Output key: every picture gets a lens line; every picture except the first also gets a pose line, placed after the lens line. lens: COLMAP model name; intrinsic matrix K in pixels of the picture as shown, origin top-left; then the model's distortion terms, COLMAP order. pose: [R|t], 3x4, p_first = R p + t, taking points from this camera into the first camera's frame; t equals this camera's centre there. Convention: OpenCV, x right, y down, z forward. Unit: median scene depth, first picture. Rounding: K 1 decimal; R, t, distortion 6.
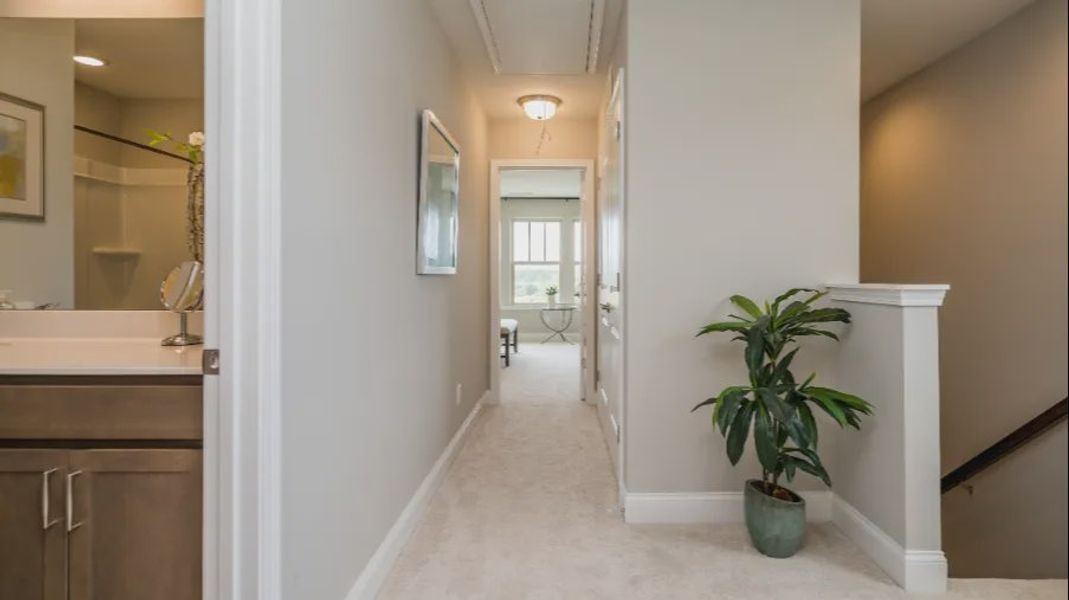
lens RADIAL K [[514.3, 0, 539.1], [0, 514.3, 287.2], [0, 0, 1]] dist [0.001514, 0.000497]
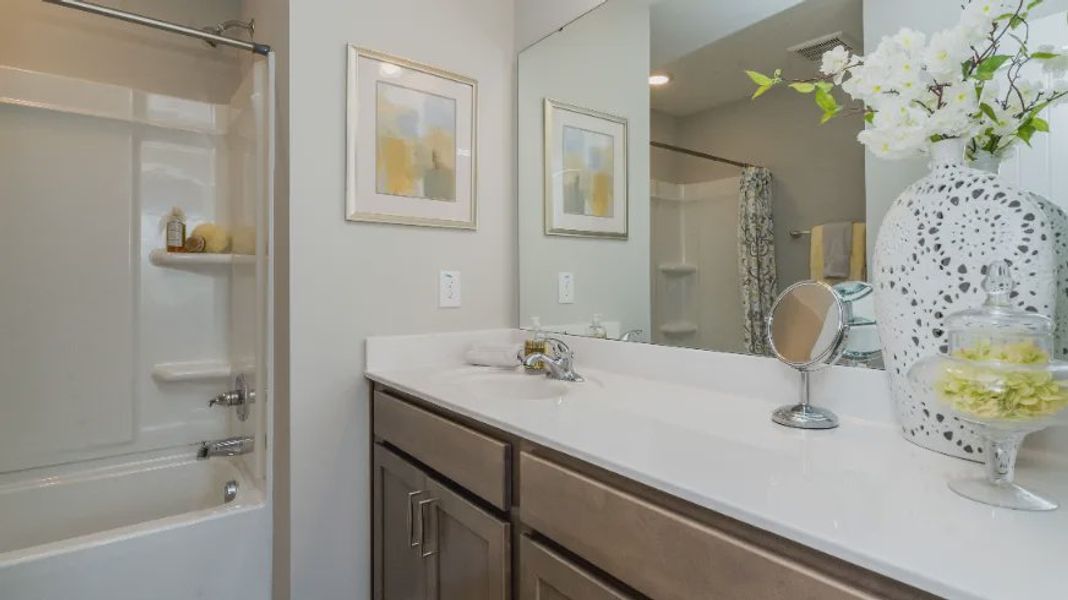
lens RADIAL K [[513.8, 0, 538.6], [0, 513.8, 287.2], [0, 0, 1]] dist [0.001514, 0.000497]
pose [[0.601816, -0.004975, -0.798619, -0.224151], [-0.011194, 0.999830, -0.014664, -0.016675], [0.798556, 0.017765, 0.601658, 0.222918]]
